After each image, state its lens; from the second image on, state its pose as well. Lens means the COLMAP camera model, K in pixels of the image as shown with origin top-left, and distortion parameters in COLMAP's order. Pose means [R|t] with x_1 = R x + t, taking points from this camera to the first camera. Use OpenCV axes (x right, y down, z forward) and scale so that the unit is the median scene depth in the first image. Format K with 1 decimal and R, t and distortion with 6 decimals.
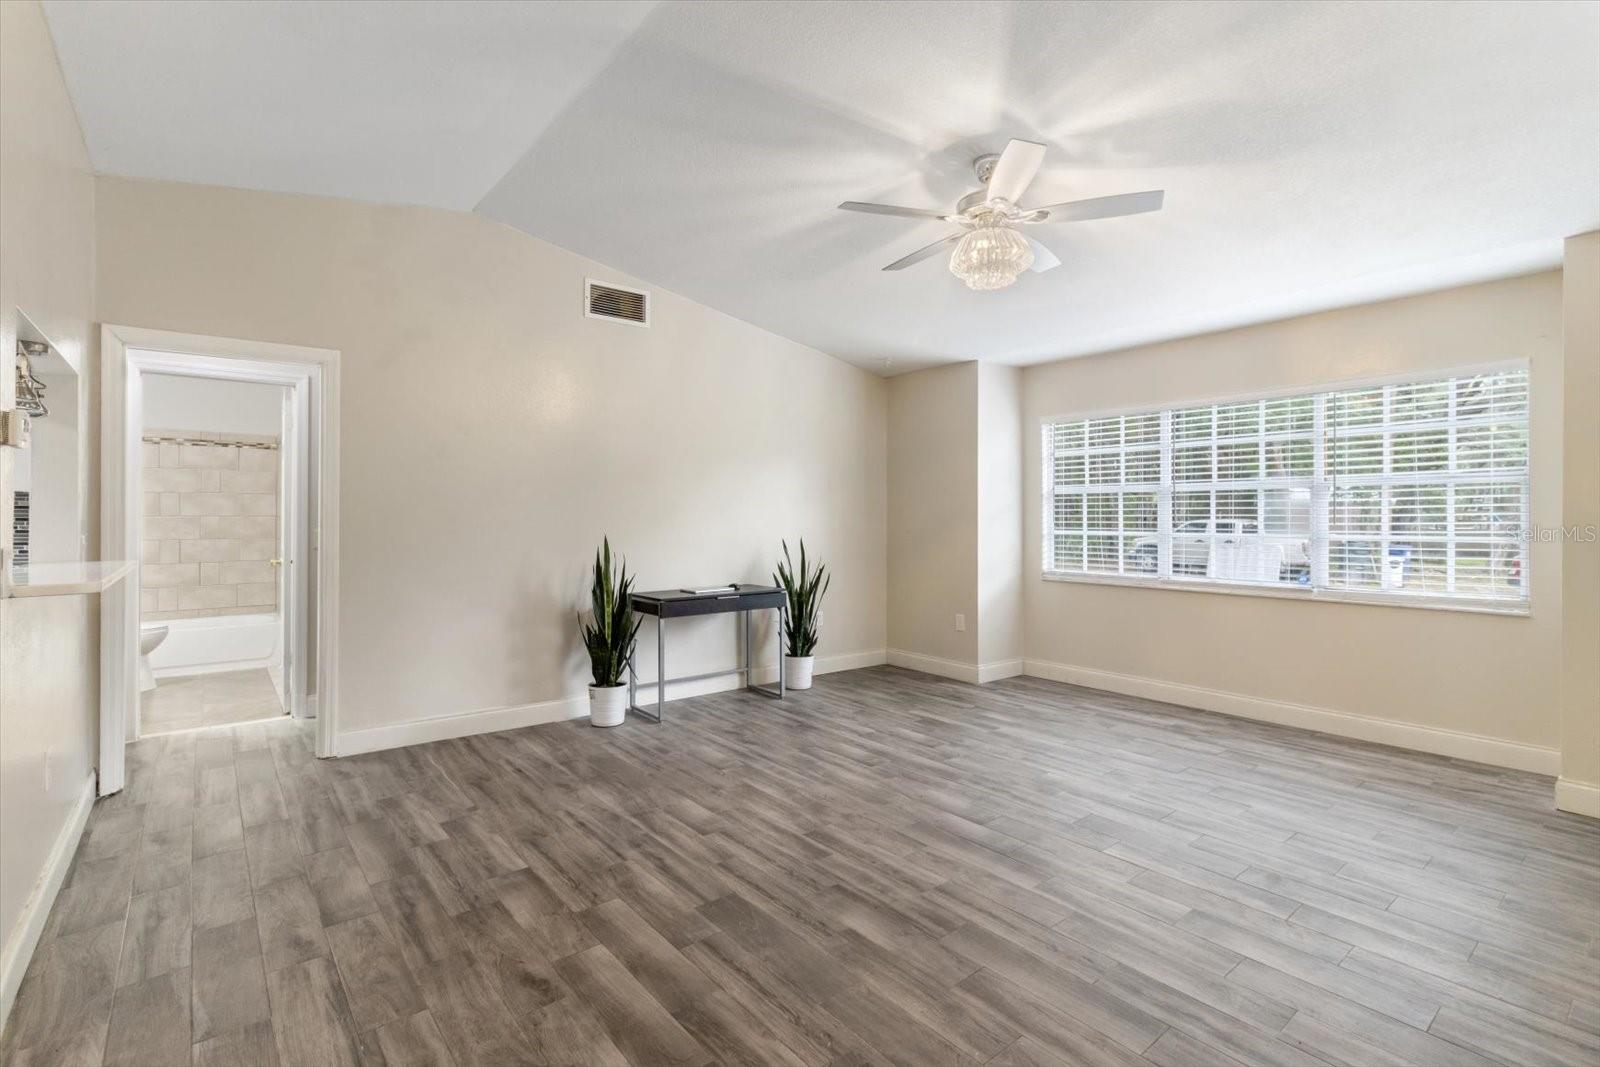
lens RADIAL K [[736.7, 0, 809.8], [0, 736.7, 523.4], [0, 0, 1]] dist [0.000228, 0.001129]
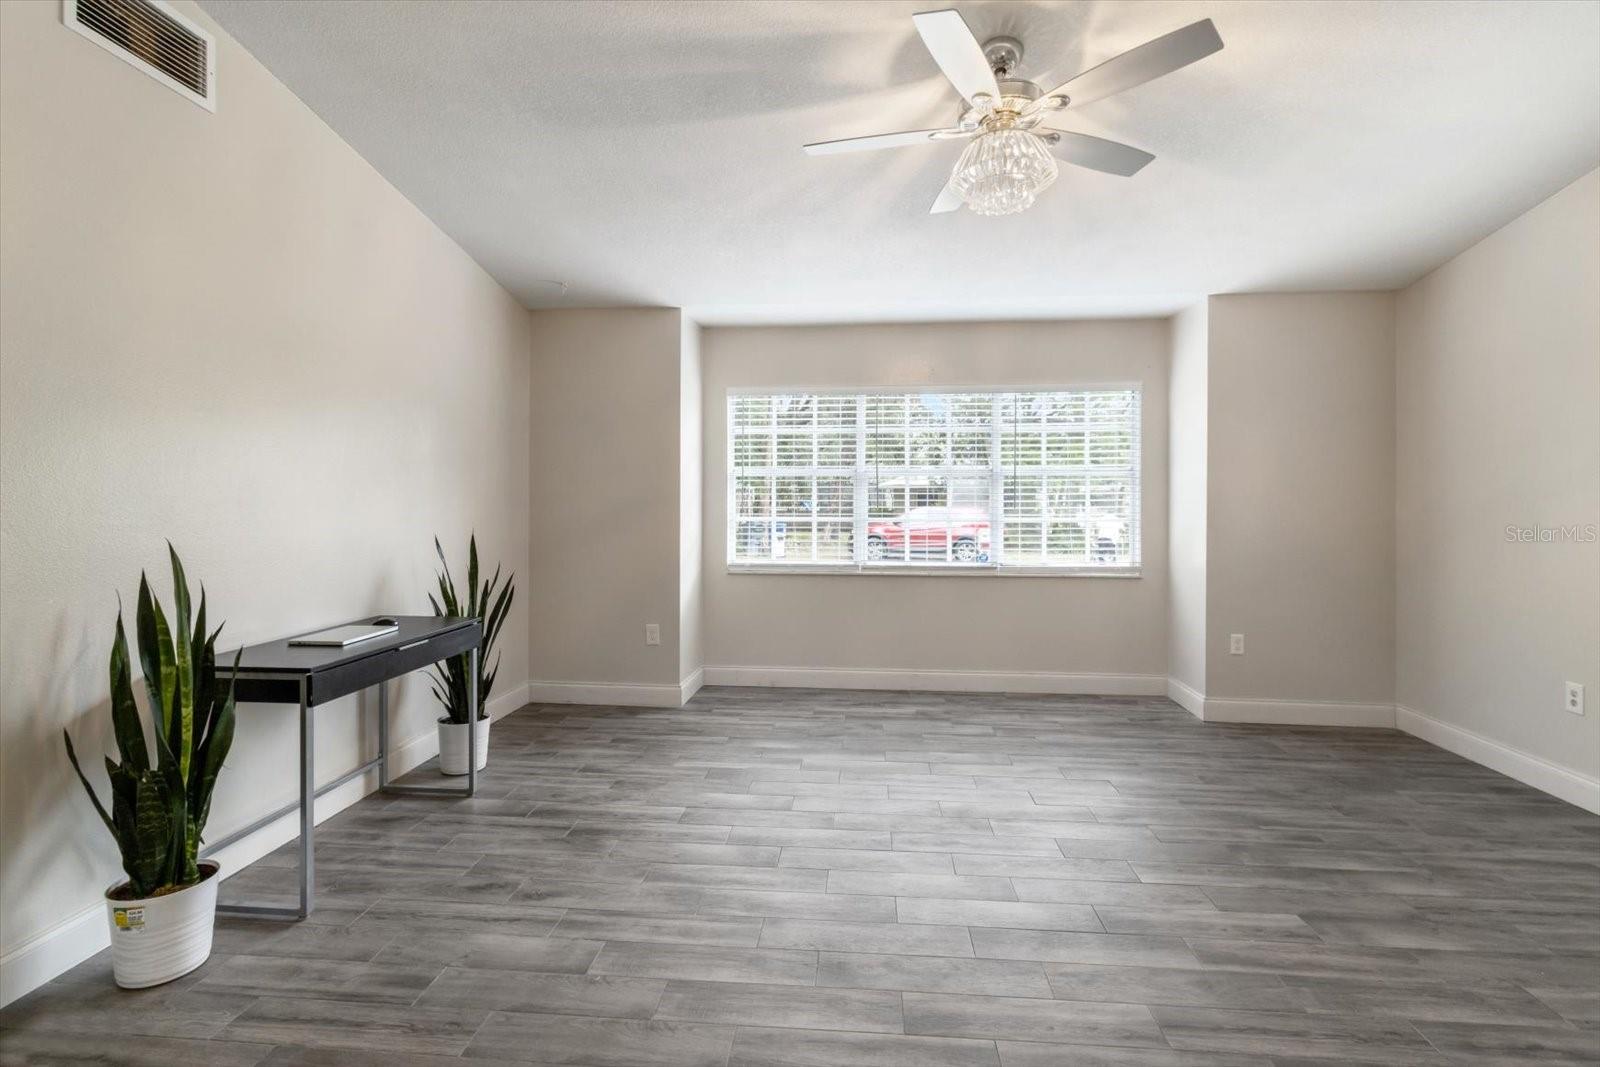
lens RADIAL K [[736.7, 0, 790.8], [0, 736.7, 509.4], [0, 0, 1]] dist [0.000228, 0.001129]
pose [[0.702349, -0.007023, 0.711798, -0.325727], [0.005344, 0.999975, 0.004593, -0.004292], [-0.711813, 0.000578, 0.702369, 0.423443]]
